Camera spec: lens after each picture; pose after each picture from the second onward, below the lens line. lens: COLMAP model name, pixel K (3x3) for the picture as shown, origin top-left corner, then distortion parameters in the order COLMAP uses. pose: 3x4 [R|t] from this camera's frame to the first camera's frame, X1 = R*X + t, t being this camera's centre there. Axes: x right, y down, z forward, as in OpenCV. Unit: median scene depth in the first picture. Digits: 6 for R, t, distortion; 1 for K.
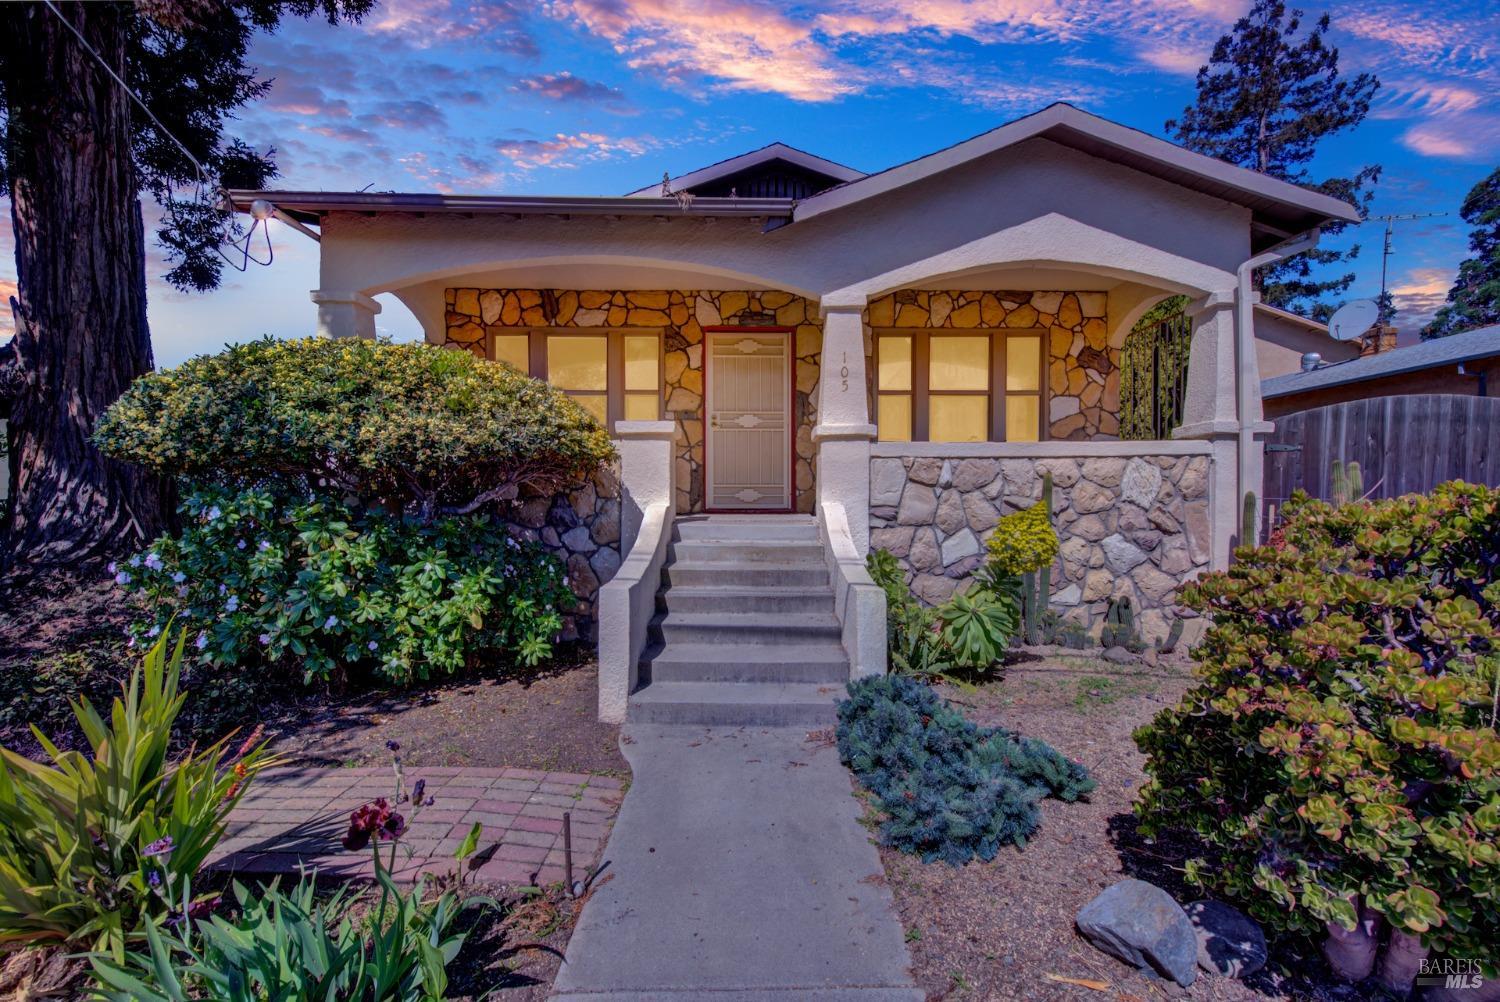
lens RADIAL K [[609.3, 0, 749.1], [0, 609.3, 505.7], [0, 0, 1]] dist [0.002582, -0.002523]
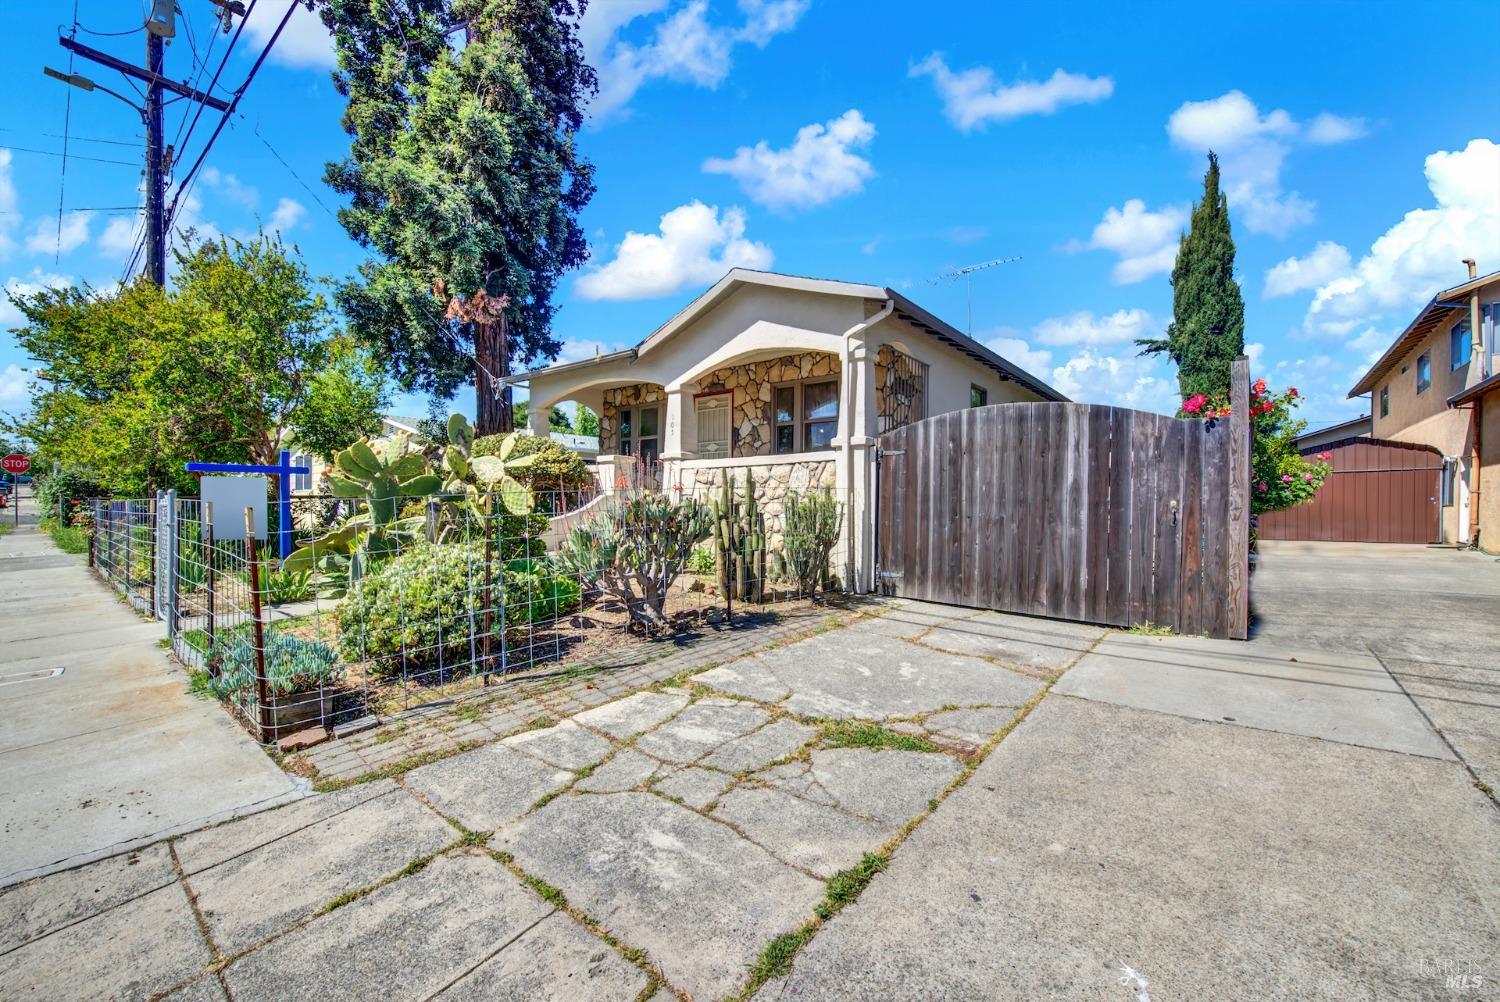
lens RADIAL K [[609.3, 0, 750.6], [0, 609.3, 500.5], [0, 0, 1]] dist [0.002582, -0.002523]
pose [[0.756494, 0.002337, -0.653996, 1.574373], [-0.017954, 0.999691, -0.017195, 0.045034], [0.653754, 0.024750, 0.756303, -0.269494]]
